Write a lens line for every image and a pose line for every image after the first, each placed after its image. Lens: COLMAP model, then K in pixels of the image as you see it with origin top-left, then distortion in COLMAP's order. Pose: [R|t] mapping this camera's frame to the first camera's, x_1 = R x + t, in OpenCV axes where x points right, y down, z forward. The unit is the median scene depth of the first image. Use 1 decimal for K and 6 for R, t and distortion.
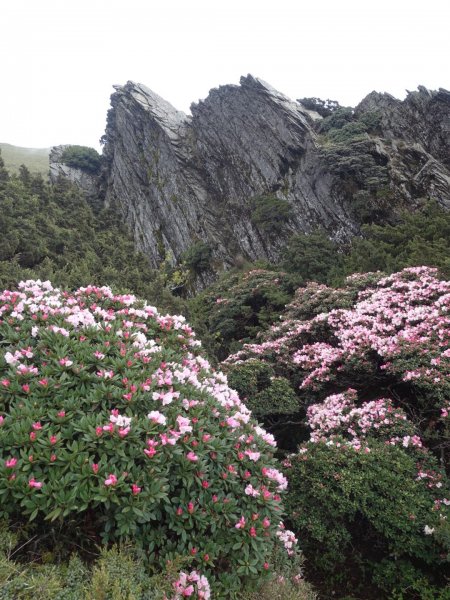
lens RADIAL K [[464.8, 0, 225.1], [0, 464.8, 300.2], [0, 0, 1]] dist [-0.003669, -0.004143]
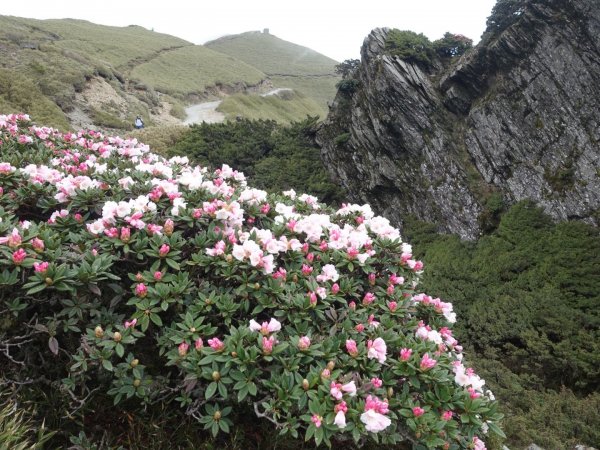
lens RADIAL K [[464.8, 0, 299.5], [0, 464.8, 226.1], [0, 0, 1]] dist [-0.003669, -0.004143]
pose [[0.999484, -0.013422, 0.029175, -0.673314], [0.010643, 0.995573, 0.093383, -0.140064], [-0.030299, -0.093025, 0.995203, 0.373752]]
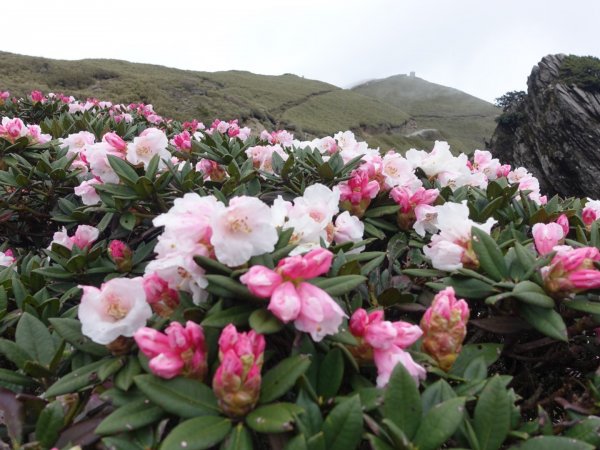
lens RADIAL K [[464.8, 0, 299.8], [0, 464.8, 229.3], [0, 0, 1]] dist [-0.003669, -0.004143]
pose [[0.965305, 0.039782, -0.258077, -0.688846], [-0.035988, 0.999164, 0.019410, -0.137296], [0.258633, -0.009449, 0.965929, 0.420455]]
